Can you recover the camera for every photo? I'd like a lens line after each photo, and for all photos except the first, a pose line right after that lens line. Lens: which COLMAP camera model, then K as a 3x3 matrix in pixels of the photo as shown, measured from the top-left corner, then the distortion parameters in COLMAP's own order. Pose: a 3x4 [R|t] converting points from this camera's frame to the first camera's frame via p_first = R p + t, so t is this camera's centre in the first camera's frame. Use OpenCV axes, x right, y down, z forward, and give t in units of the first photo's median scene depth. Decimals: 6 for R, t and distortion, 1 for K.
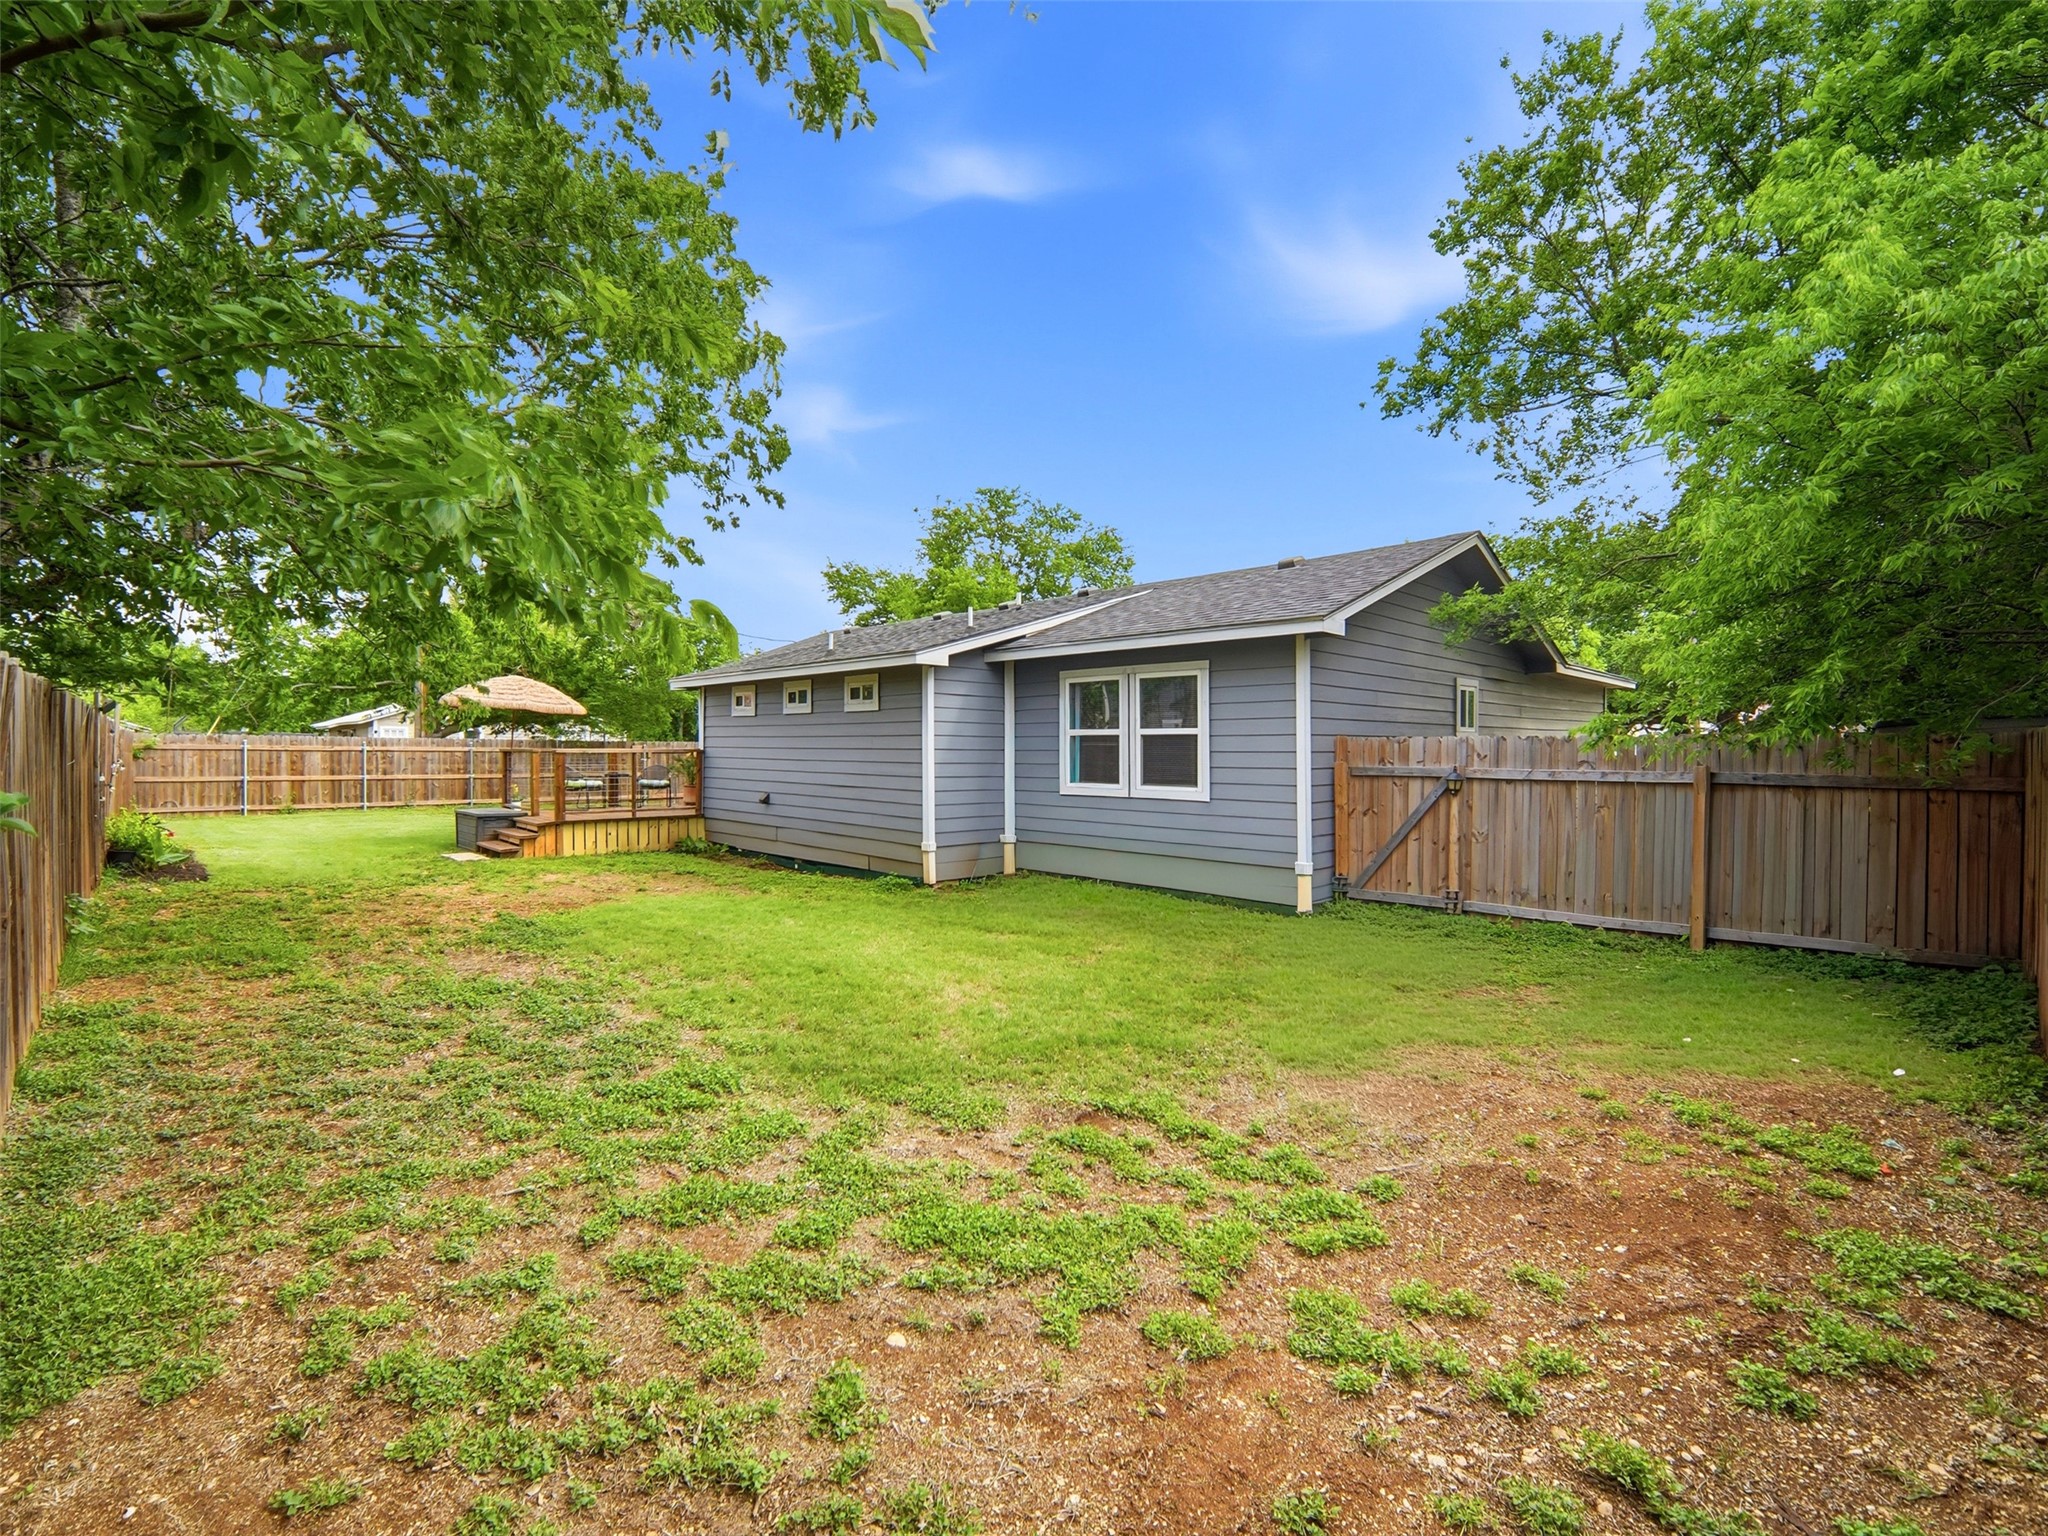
lens RADIAL K [[911.0, 0, 1003.5], [0, 911.0, 766.9], [0, 0, 1]] dist [-0.012794, 0.001184]
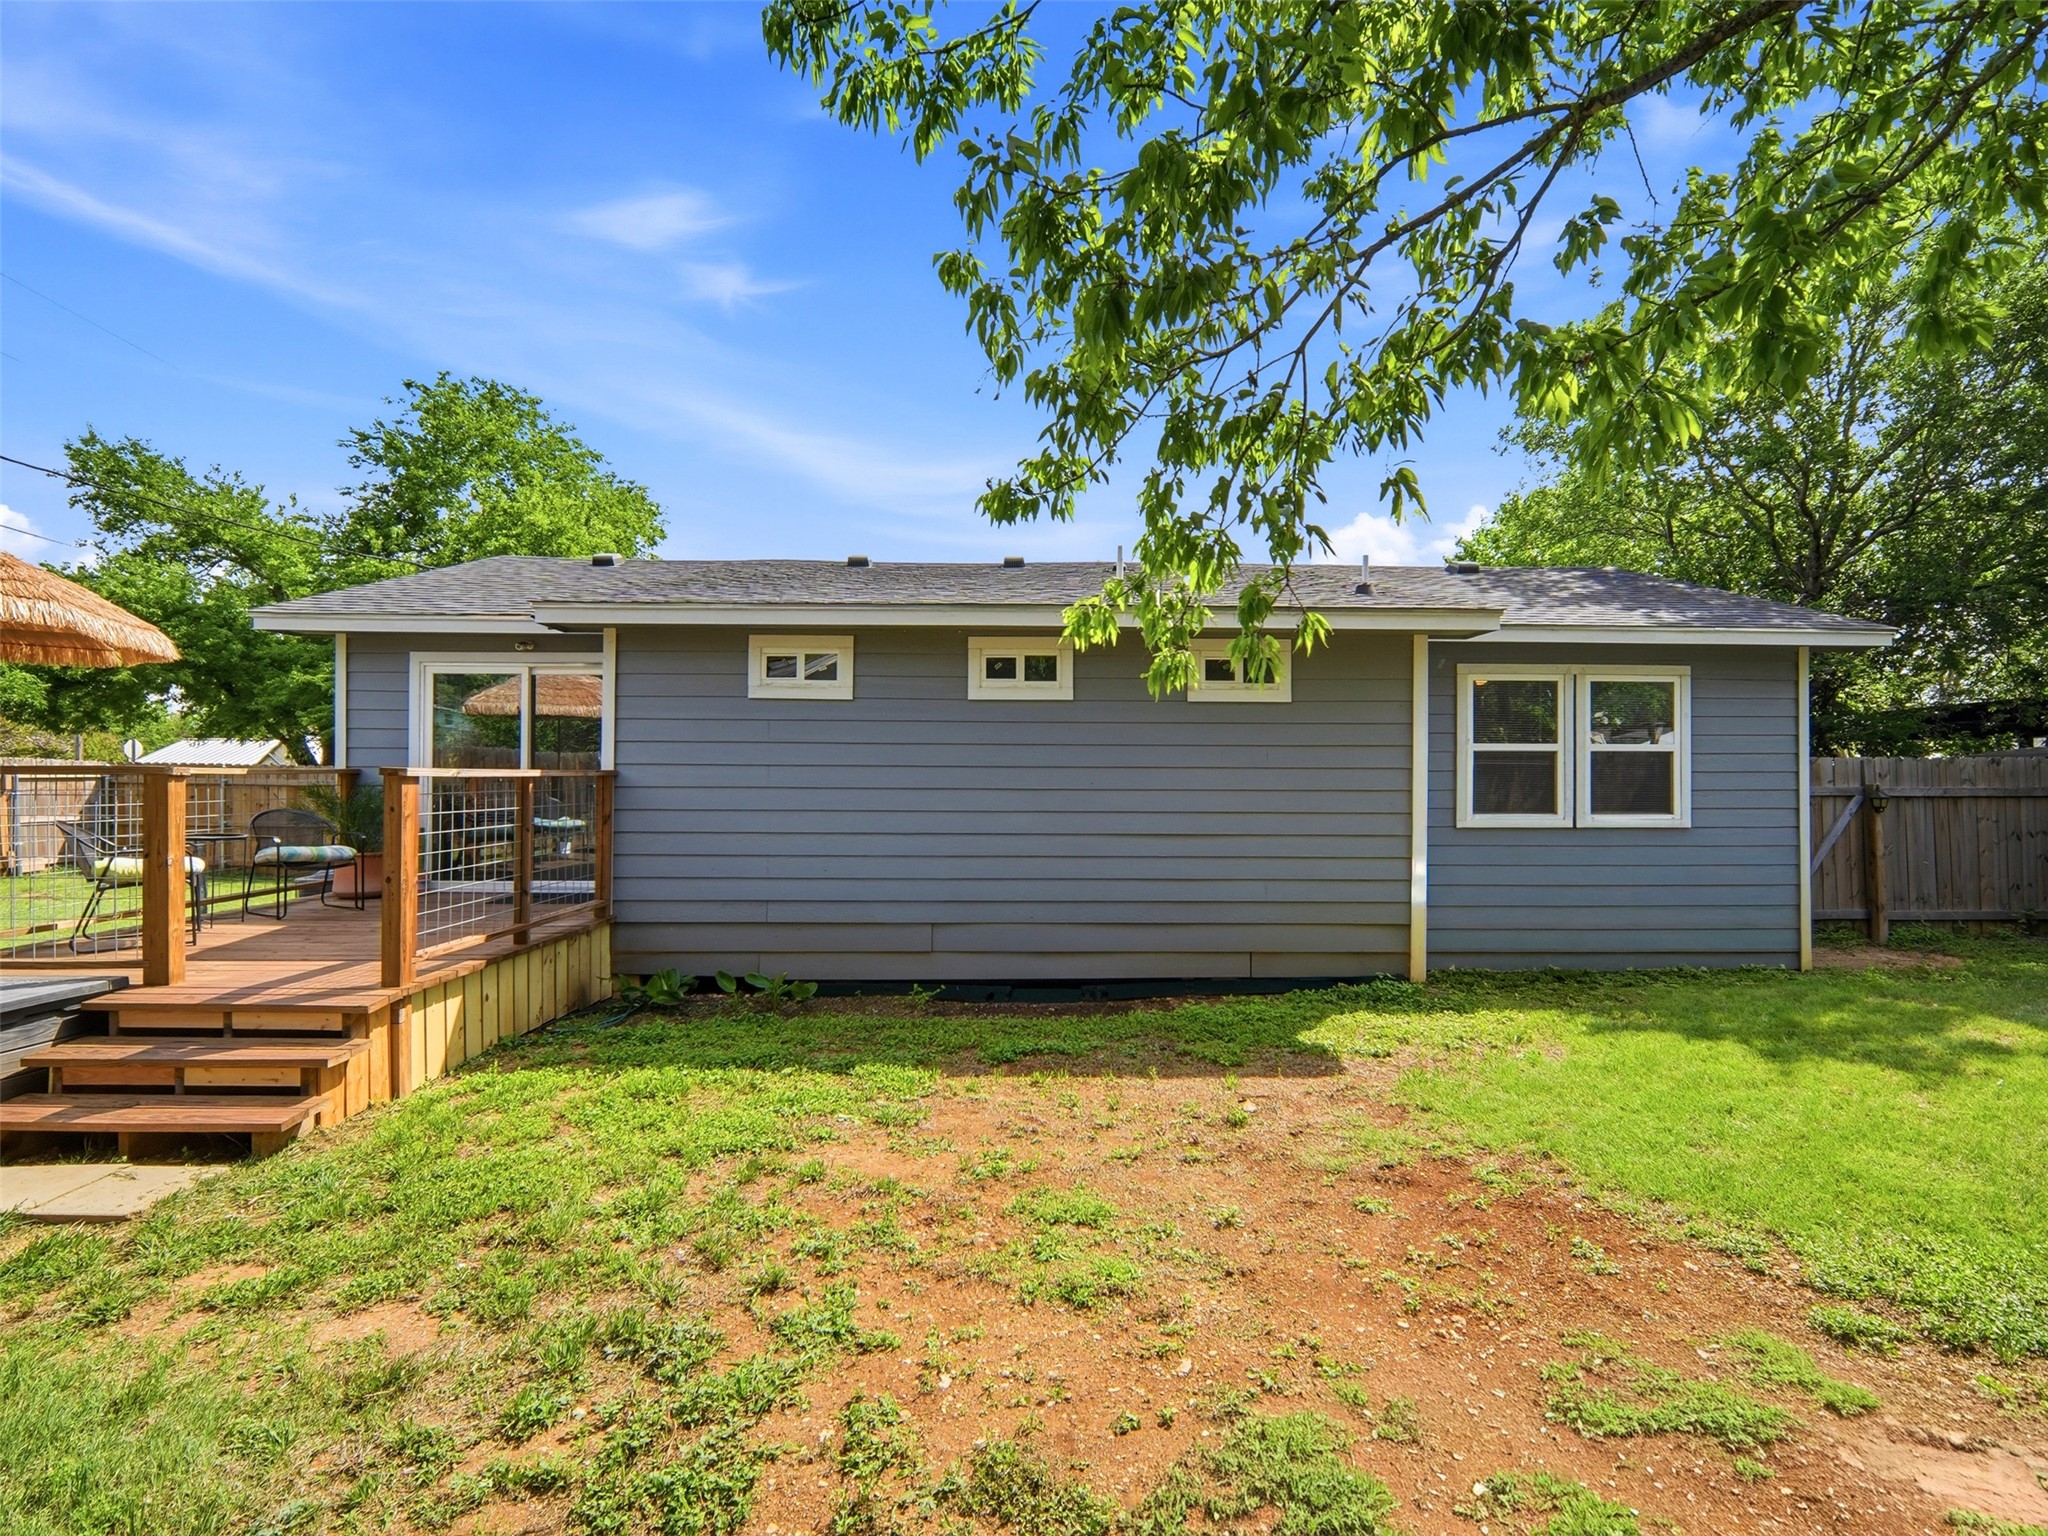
lens RADIAL K [[911.0, 0, 1037.2], [0, 911.0, 768.4], [0, 0, 1]] dist [-0.012794, 0.001184]
pose [[0.681454, 0.002266, 0.731857, -0.752102], [0.014309, 0.999763, -0.016420, -0.013471], [-0.731721, 0.021662, 0.681260, 0.793148]]
